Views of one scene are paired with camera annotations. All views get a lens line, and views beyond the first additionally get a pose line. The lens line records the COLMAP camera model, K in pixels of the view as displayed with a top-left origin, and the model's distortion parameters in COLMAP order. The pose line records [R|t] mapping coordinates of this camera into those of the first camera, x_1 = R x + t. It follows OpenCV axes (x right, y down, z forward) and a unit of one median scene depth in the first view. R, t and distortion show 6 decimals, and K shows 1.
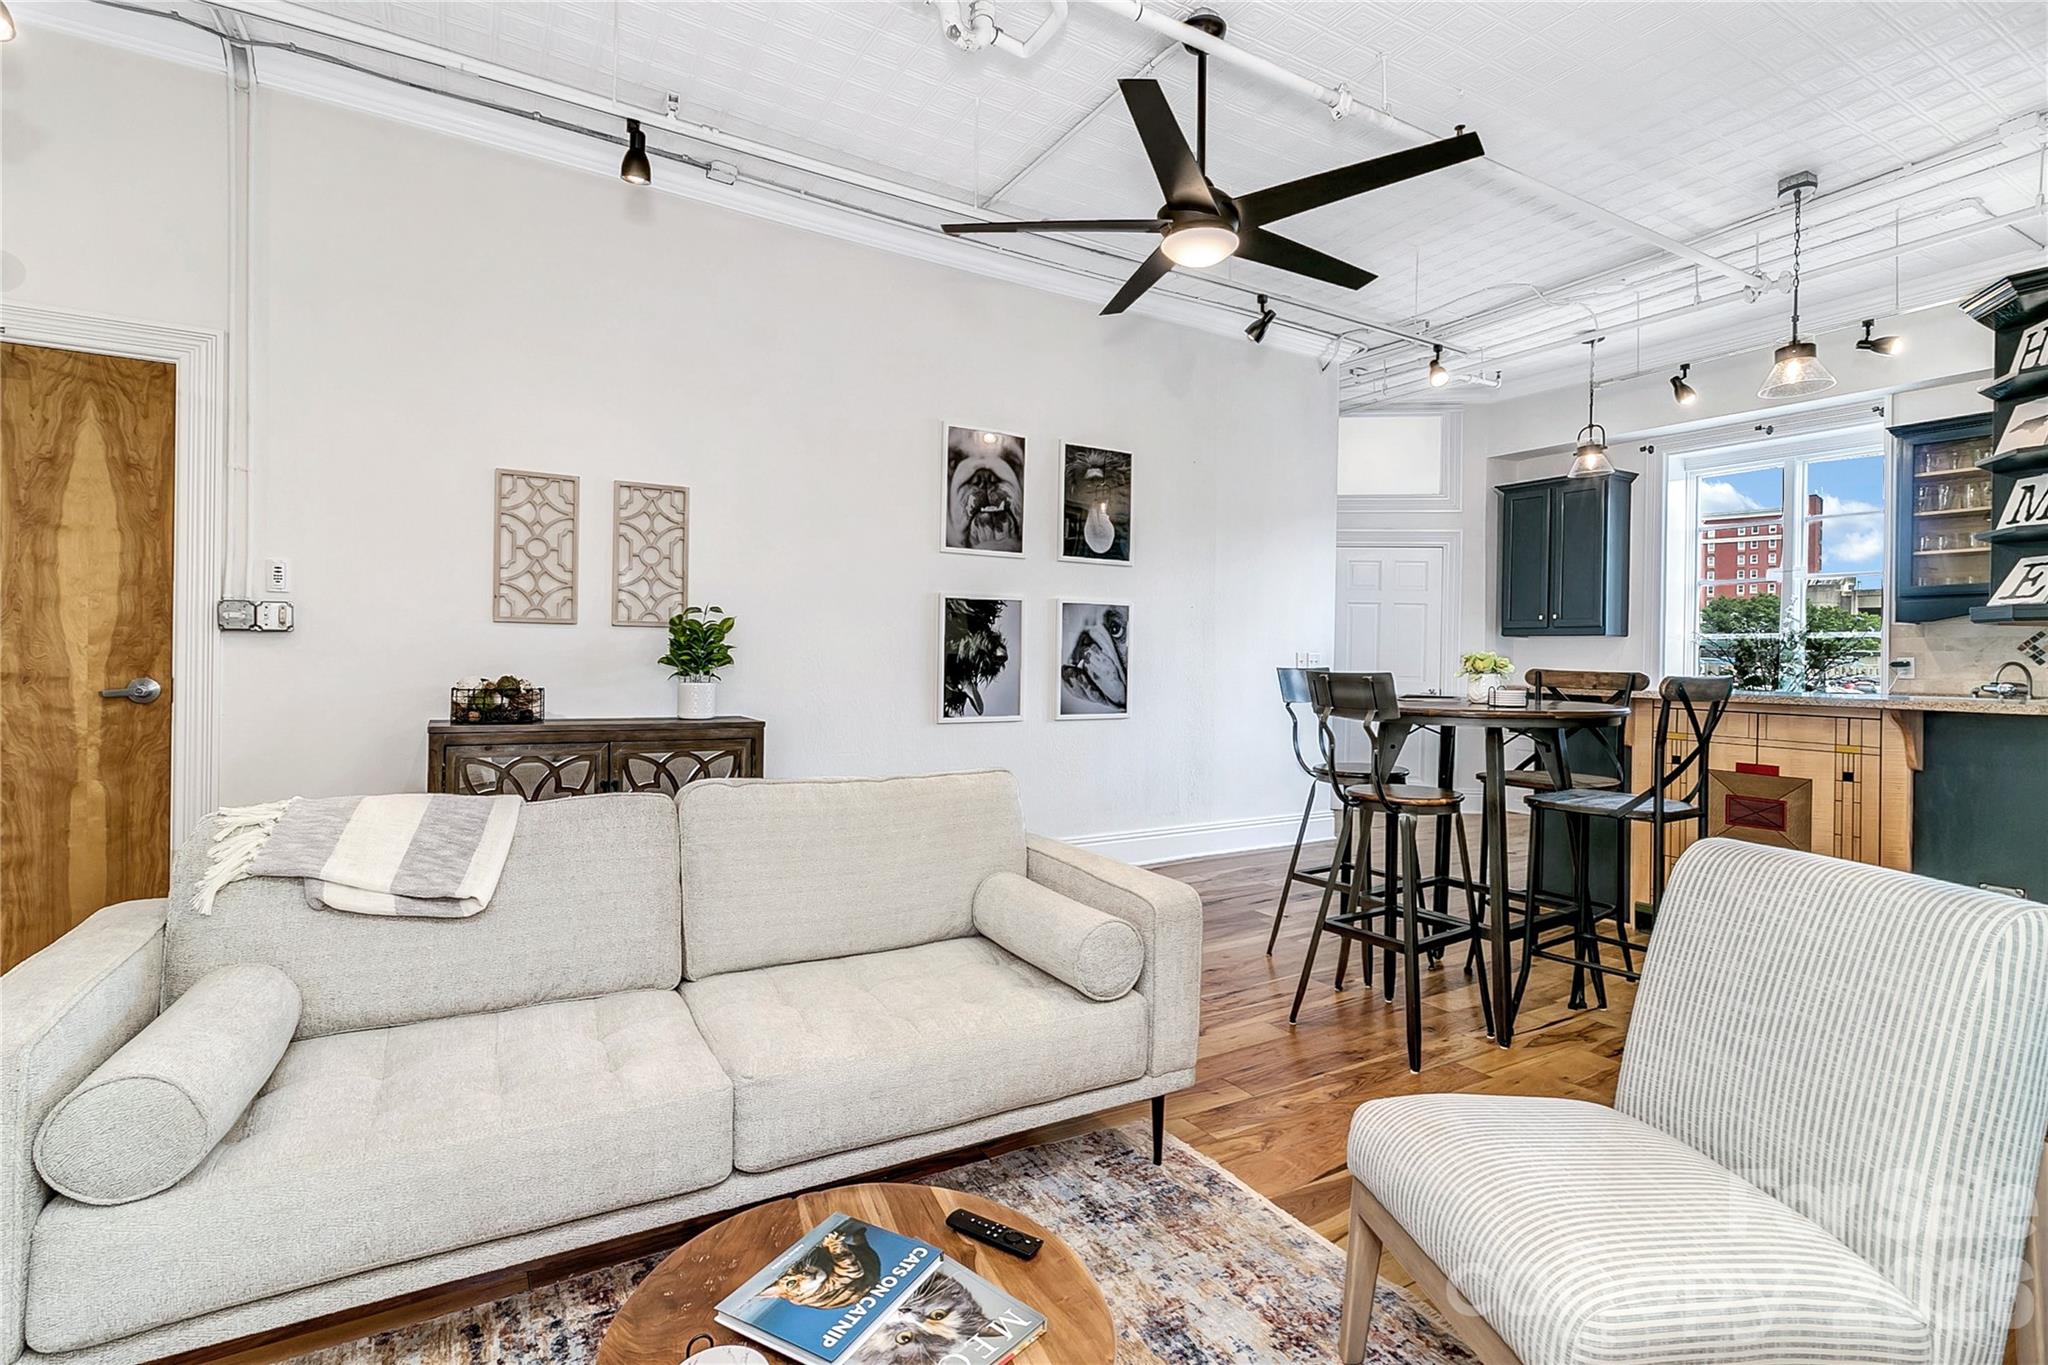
lens RADIAL K [[953.6, 0, 1022.7], [0, 953.6, 655.5], [0, 0, 1]] dist [0.005157, -0.001207]
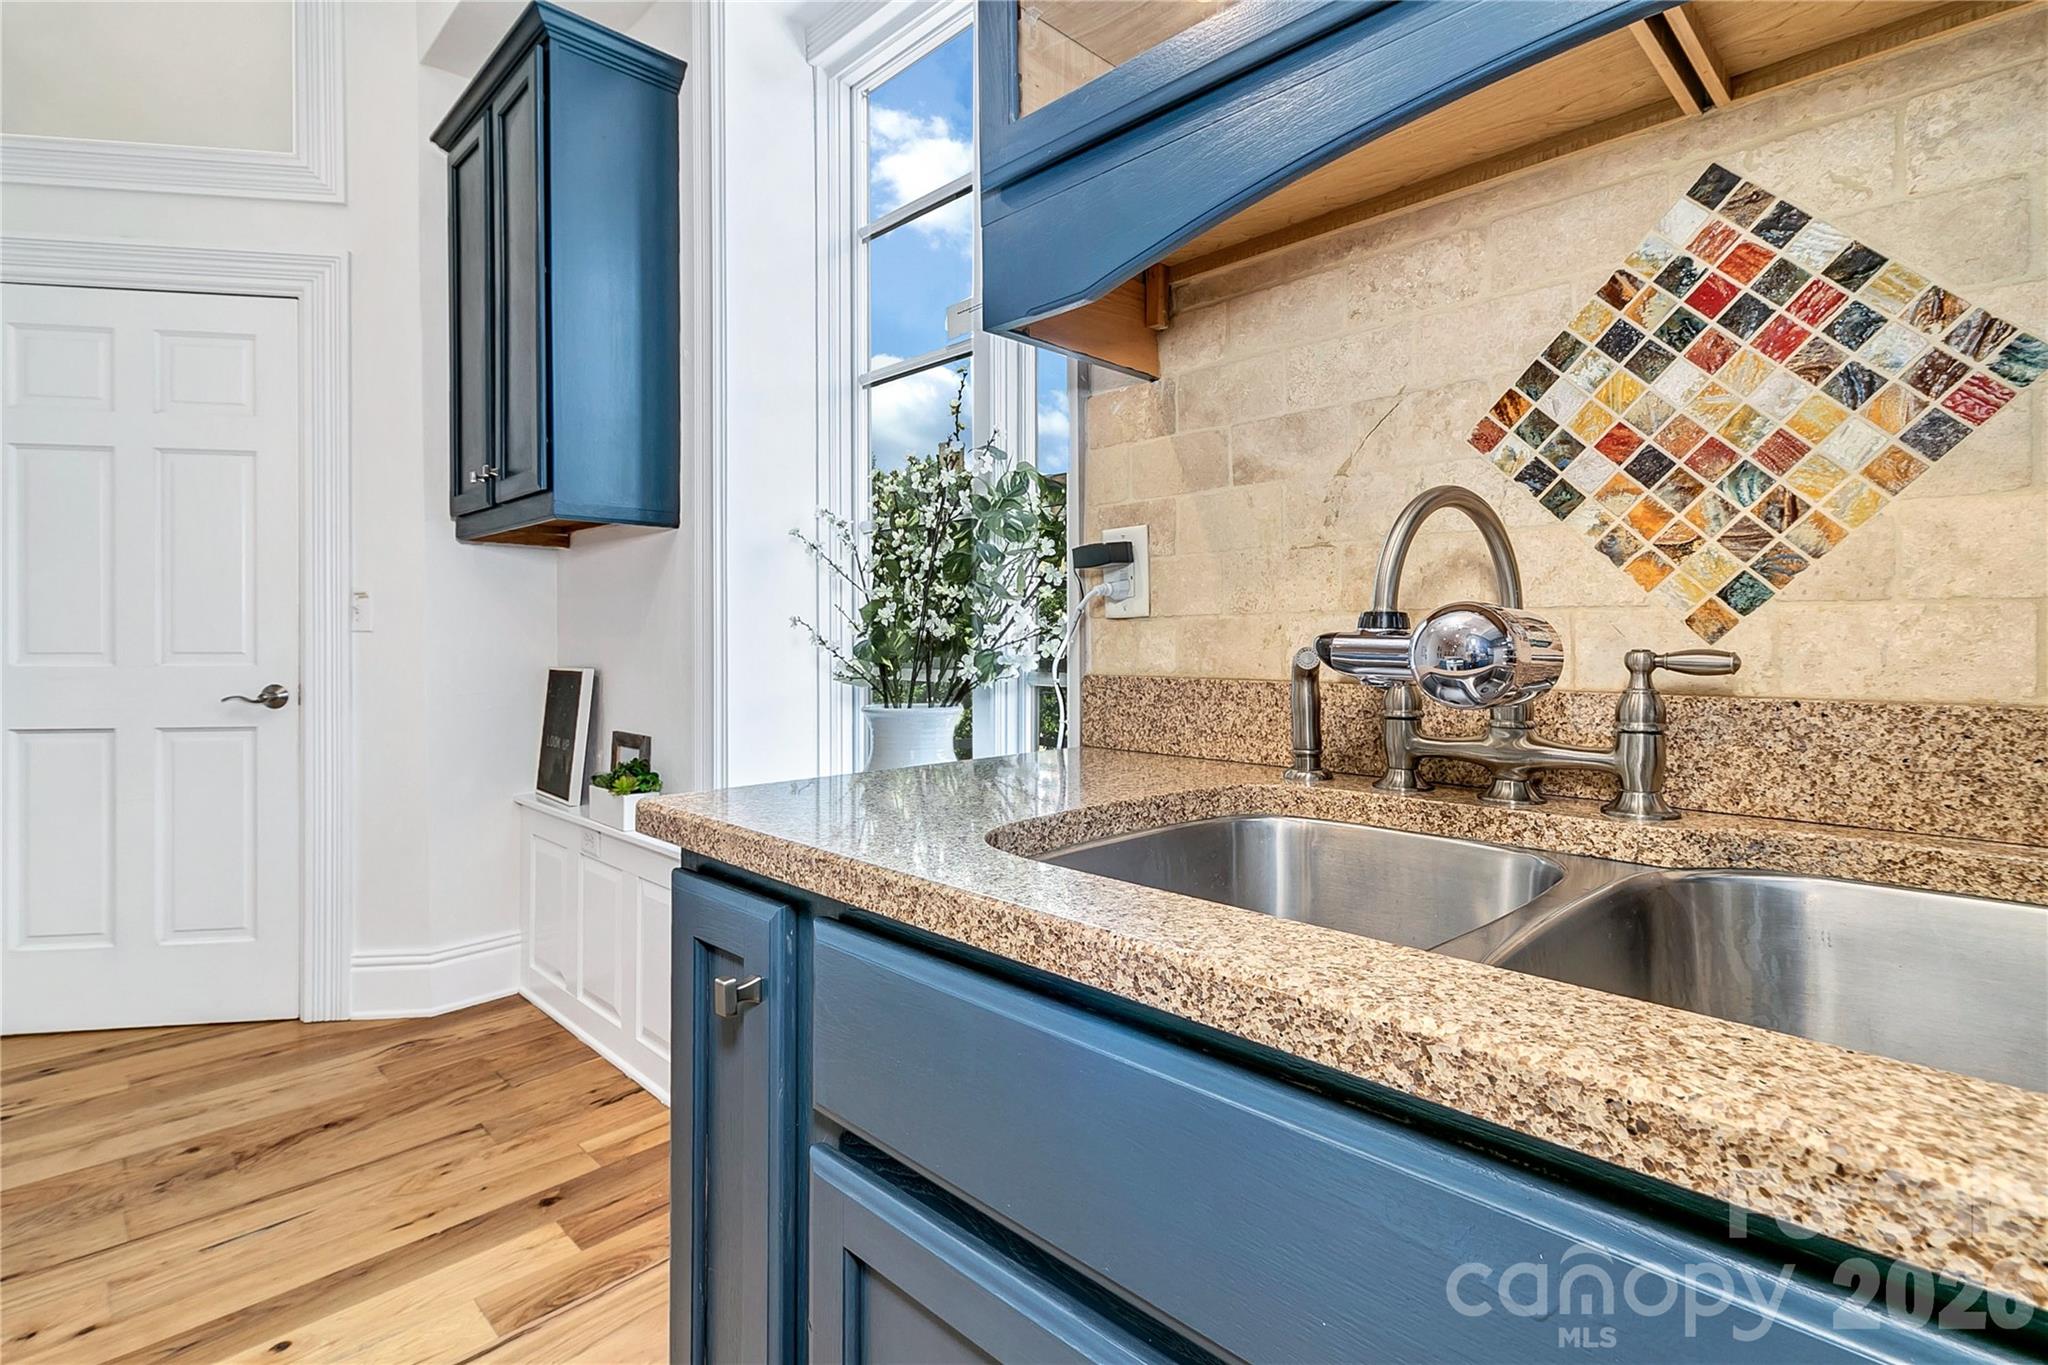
lens RADIAL K [[953.6, 0, 1046.6], [0, 953.6, 651.4], [0, 0, 1]] dist [0.005157, -0.001207]
pose [[0.964994, -0.008679, 0.262129, 0.942337], [0.007626, 0.999958, 0.005035, 0.034844], [-0.262162, -0.002860, 0.965020, 0.870902]]
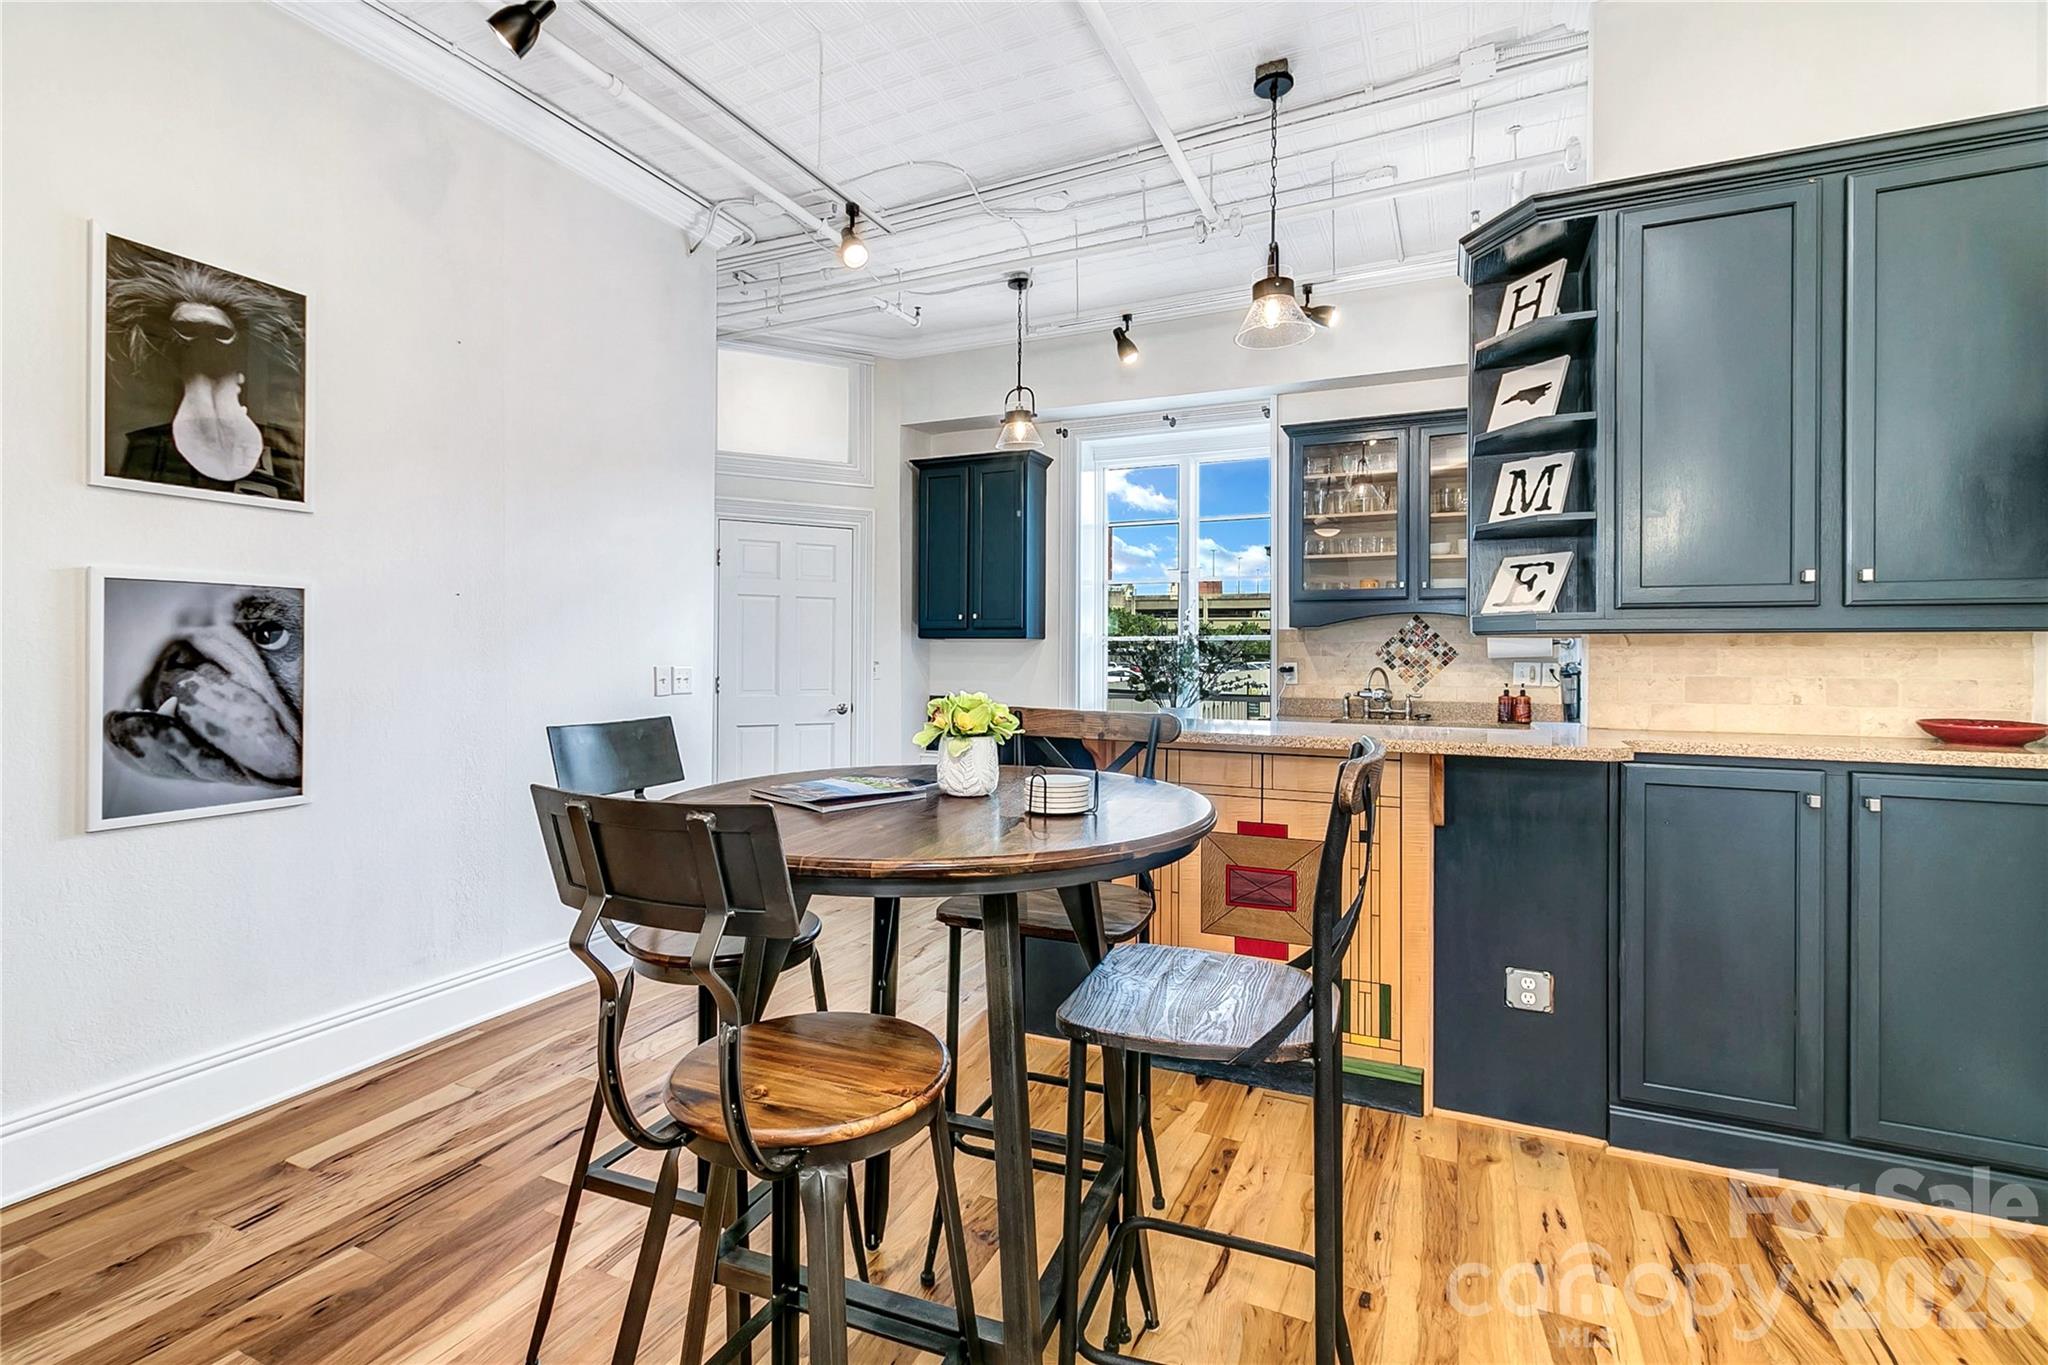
lens RADIAL K [[953.6, 0, 1019.7], [0, 953.6, 658.1], [0, 0, 1]] dist [0.005157, -0.001207]
pose [[0.824221, -0.013679, 0.566103, 0.152045], [0.007888, 0.999889, 0.012677, -0.019437], [-0.566214, -0.005983, 0.824237, 0.388666]]
